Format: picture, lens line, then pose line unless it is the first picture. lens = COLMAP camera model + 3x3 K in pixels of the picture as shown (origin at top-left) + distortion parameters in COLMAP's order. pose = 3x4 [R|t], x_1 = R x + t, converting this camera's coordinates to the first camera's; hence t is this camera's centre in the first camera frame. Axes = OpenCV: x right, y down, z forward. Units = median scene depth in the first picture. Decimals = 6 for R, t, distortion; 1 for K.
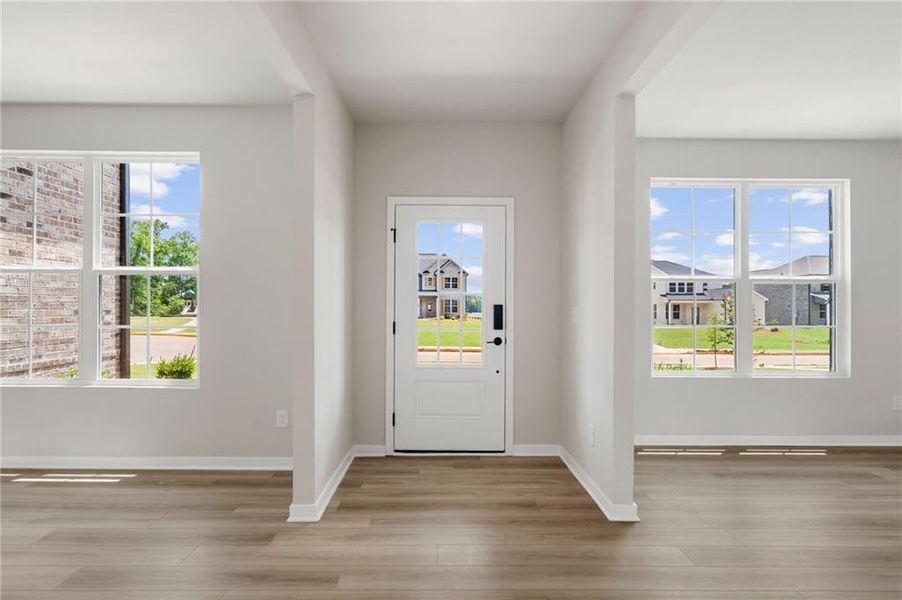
lens RADIAL K [[441.2, 0, 450.0], [0, 441.2, 310.0], [0, 0, 1]] dist [0.000241, -0.000430]
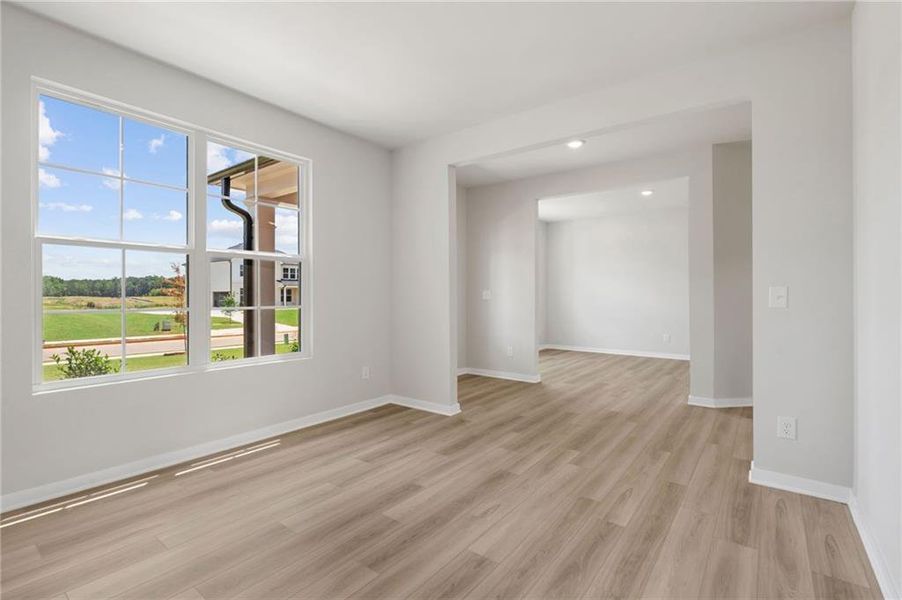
lens RADIAL K [[408.6, 0, 457.2], [0, 408.6, 299.7], [0, 0, 1]] dist [-0.002069, -0.000178]
pose [[0.616303, -0.015391, 0.787359, -1.189261], [0.004478, 0.999861, 0.016040, 0.004541], [-0.787497, -0.006360, 0.616286, 0.010180]]
